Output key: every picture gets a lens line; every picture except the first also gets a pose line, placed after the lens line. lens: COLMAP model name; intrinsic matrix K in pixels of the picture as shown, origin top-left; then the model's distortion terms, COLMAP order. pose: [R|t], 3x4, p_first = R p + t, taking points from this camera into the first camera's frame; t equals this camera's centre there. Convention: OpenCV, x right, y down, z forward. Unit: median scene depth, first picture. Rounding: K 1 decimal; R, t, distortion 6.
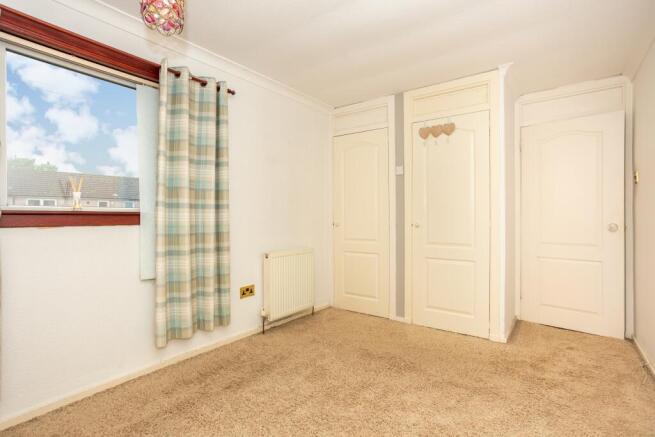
lens RADIAL K [[319.2, 0, 321.6], [0, 319.2, 222.1], [0, 0, 1]] dist [-0.038024, 0.019909]
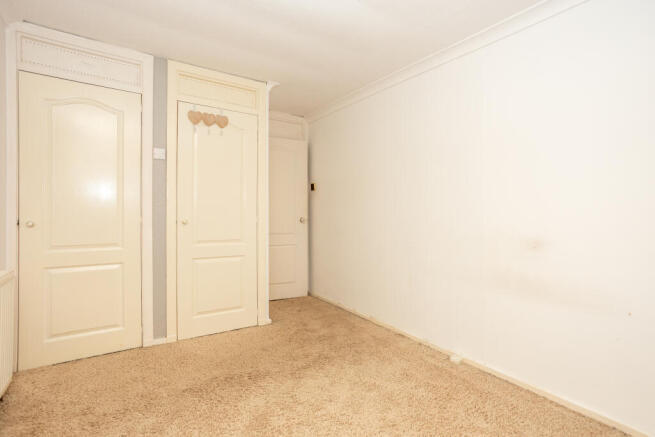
lens RADIAL K [[319.2, 0, 323.0], [0, 319.2, 212.2], [0, 0, 1]] dist [-0.038024, 0.019909]
pose [[0.326502, 0.010360, 0.945140, -0.388962], [0.008778, 0.999864, -0.013992, -0.001582], [-0.945156, 0.012865, 0.326367, 0.378773]]
